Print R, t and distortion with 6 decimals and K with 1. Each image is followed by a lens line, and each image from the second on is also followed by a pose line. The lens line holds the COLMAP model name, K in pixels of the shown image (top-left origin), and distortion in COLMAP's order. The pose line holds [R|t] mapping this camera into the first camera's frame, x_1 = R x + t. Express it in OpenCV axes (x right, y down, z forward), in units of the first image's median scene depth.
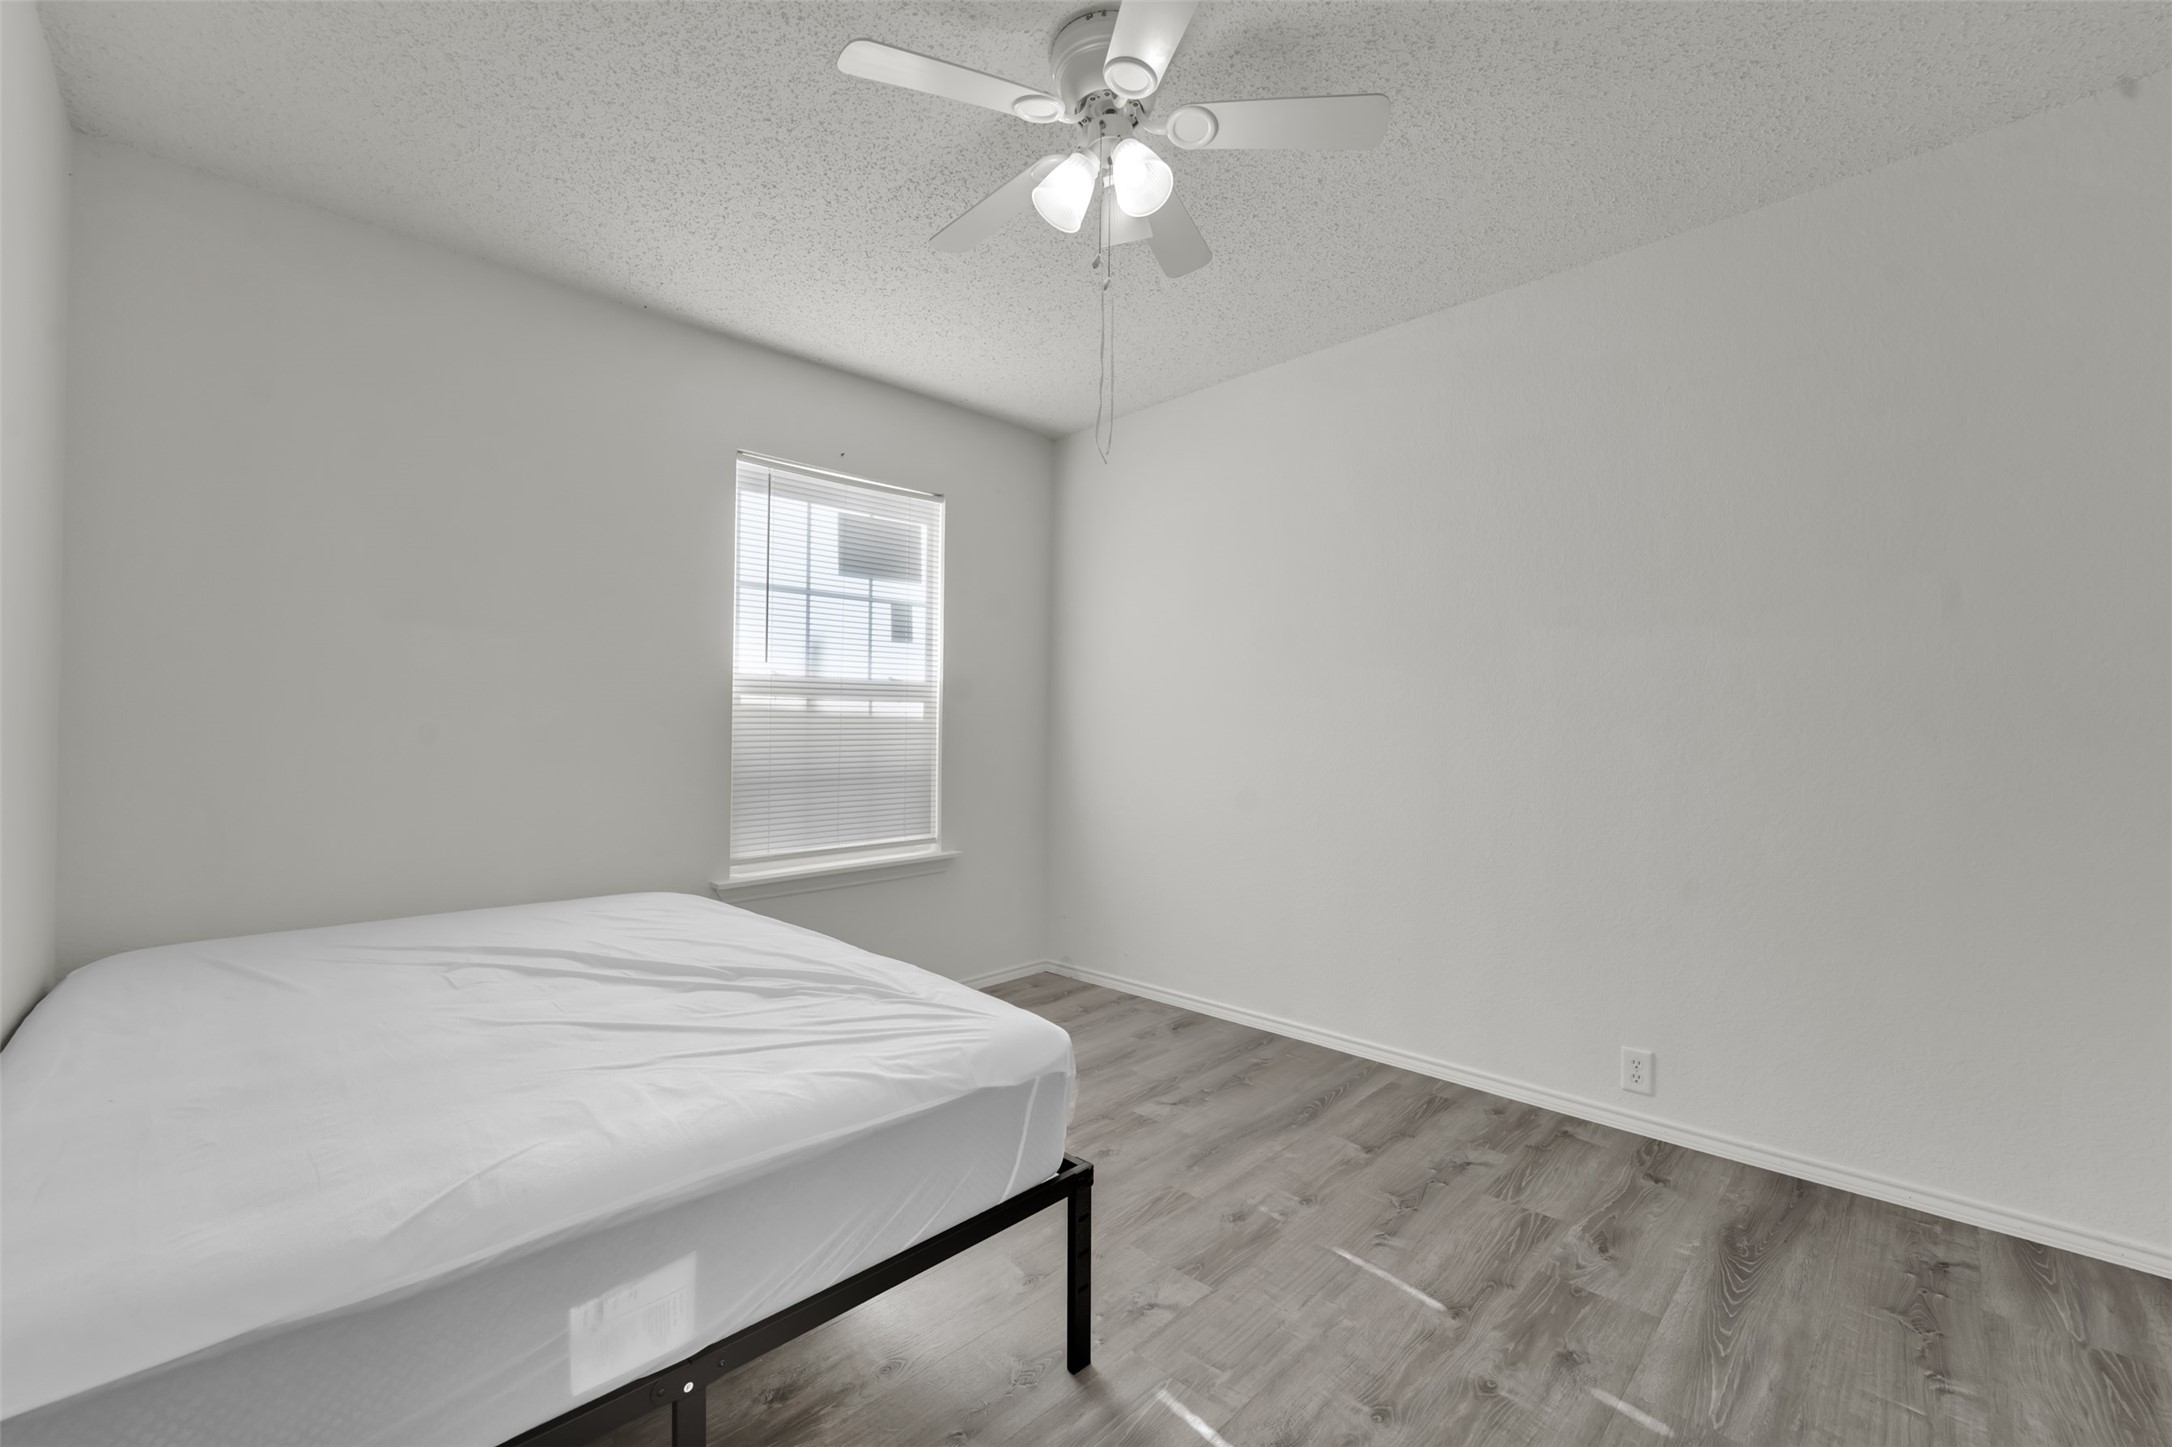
lens RADIAL K [[881.1, 0, 1097.8], [0, 881.1, 732.7], [0, 0, 1]] dist [0.000383, 0.000559]
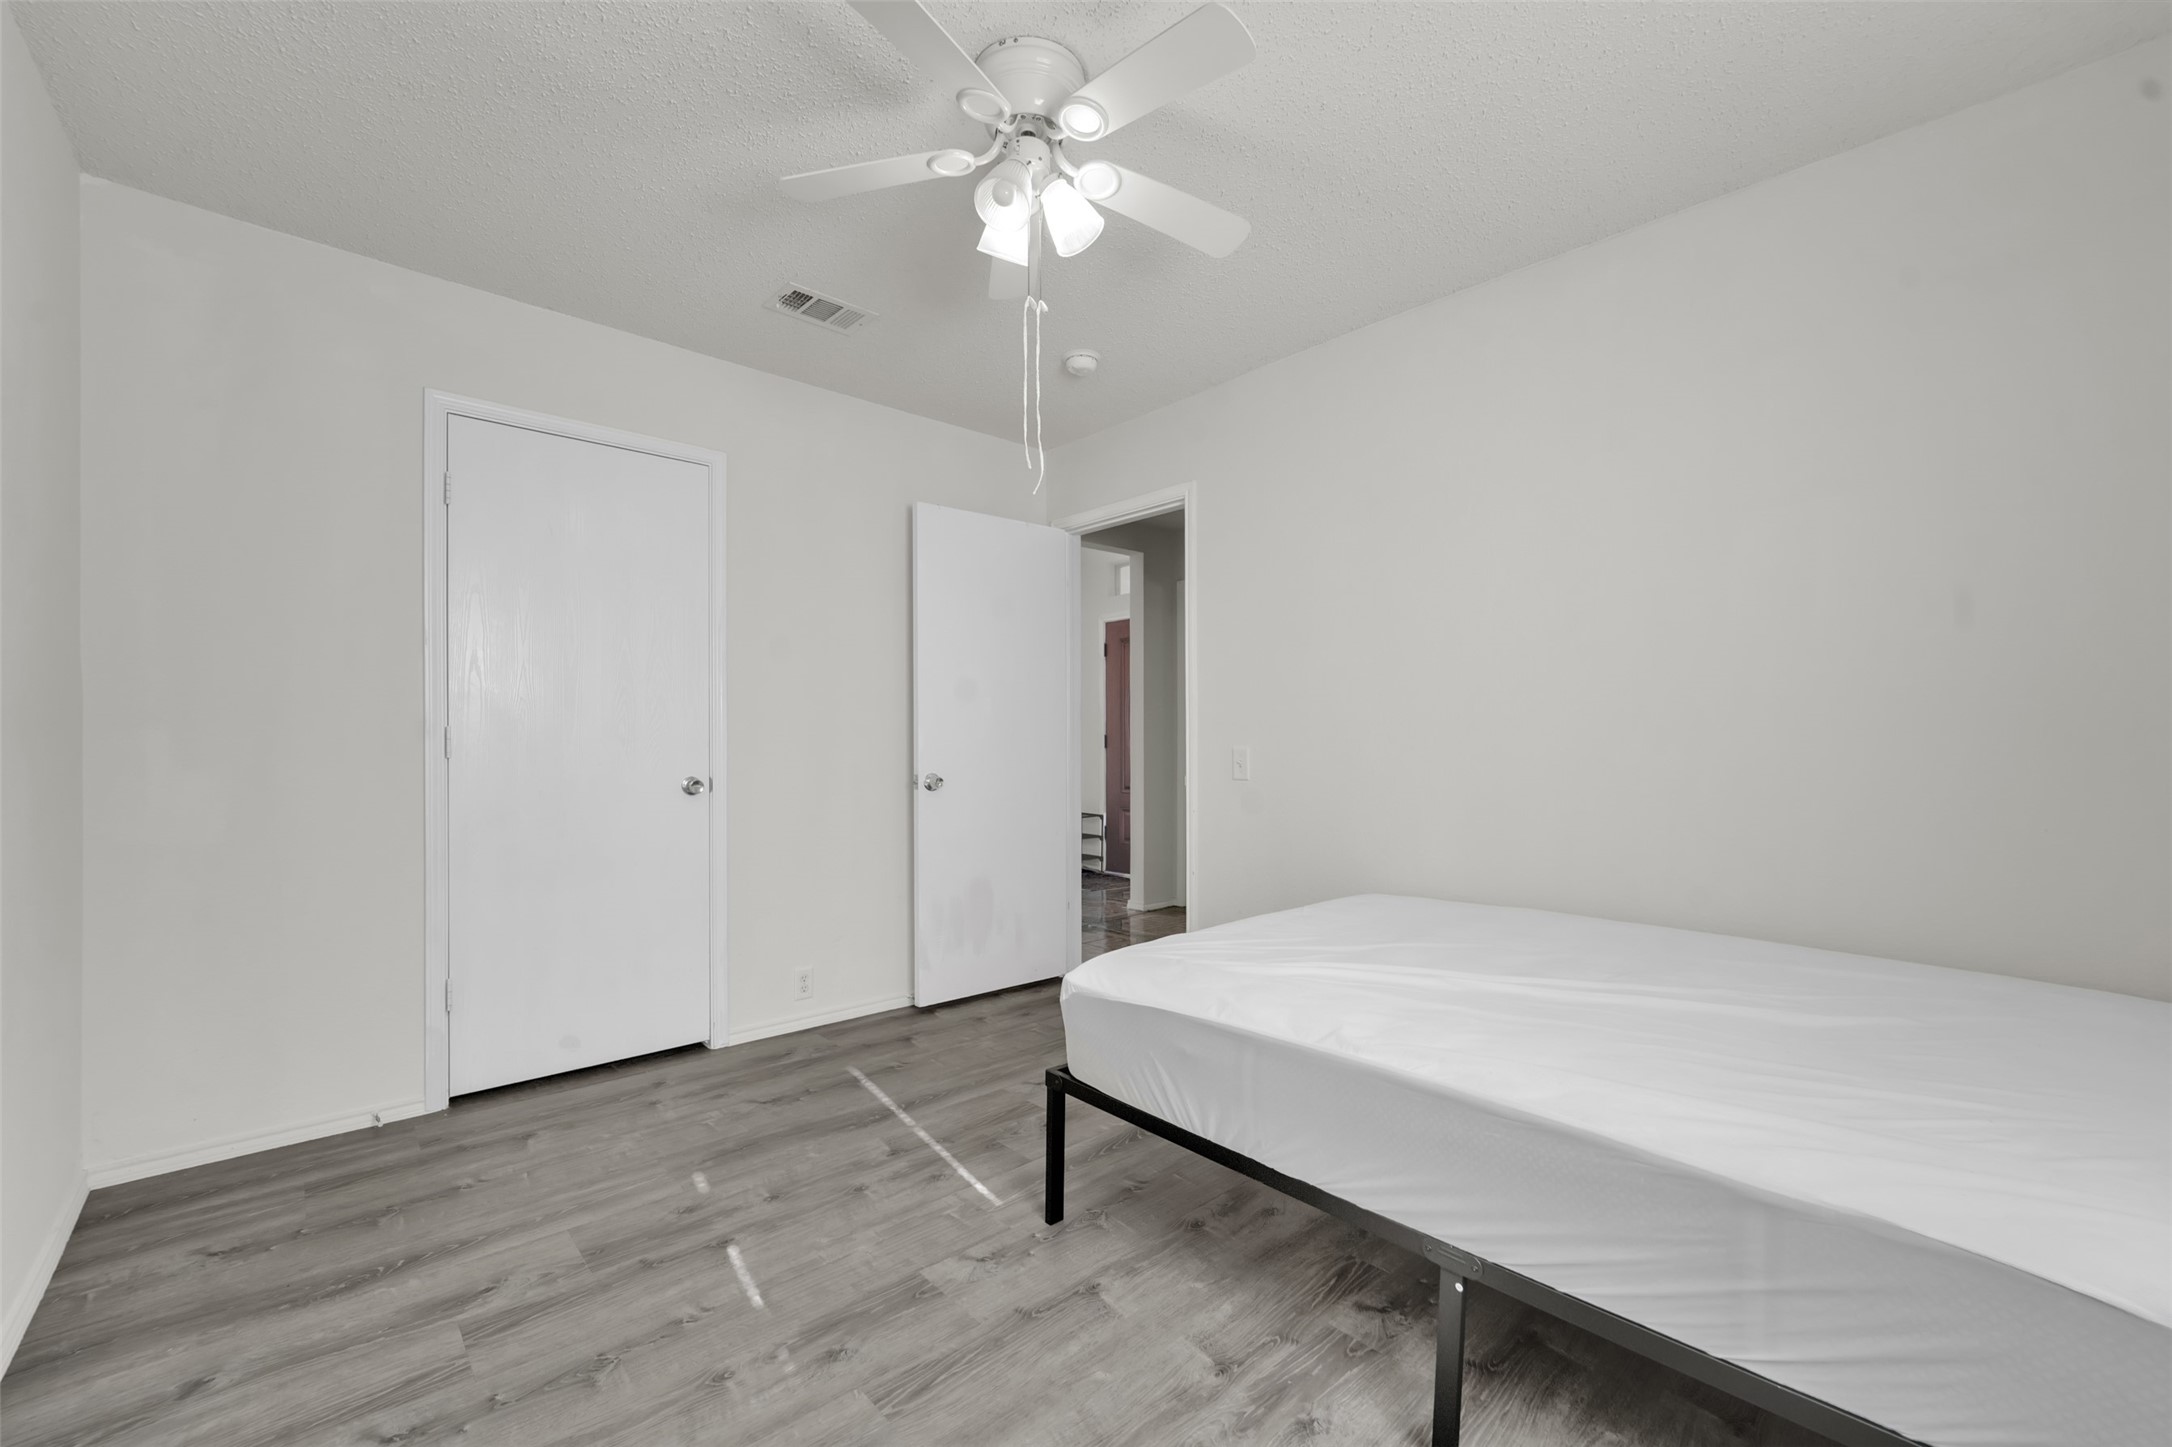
lens RADIAL K [[881.1, 0, 1097.8], [0, 881.1, 732.7], [0, 0, 1]] dist [0.000383, 0.000559]
pose [[-0.998556, 0.002866, 0.053650, -0.138064], [0.002351, 0.999951, -0.009667, 0.001299], [-0.053675, -0.009527, -0.998513, 2.018906]]
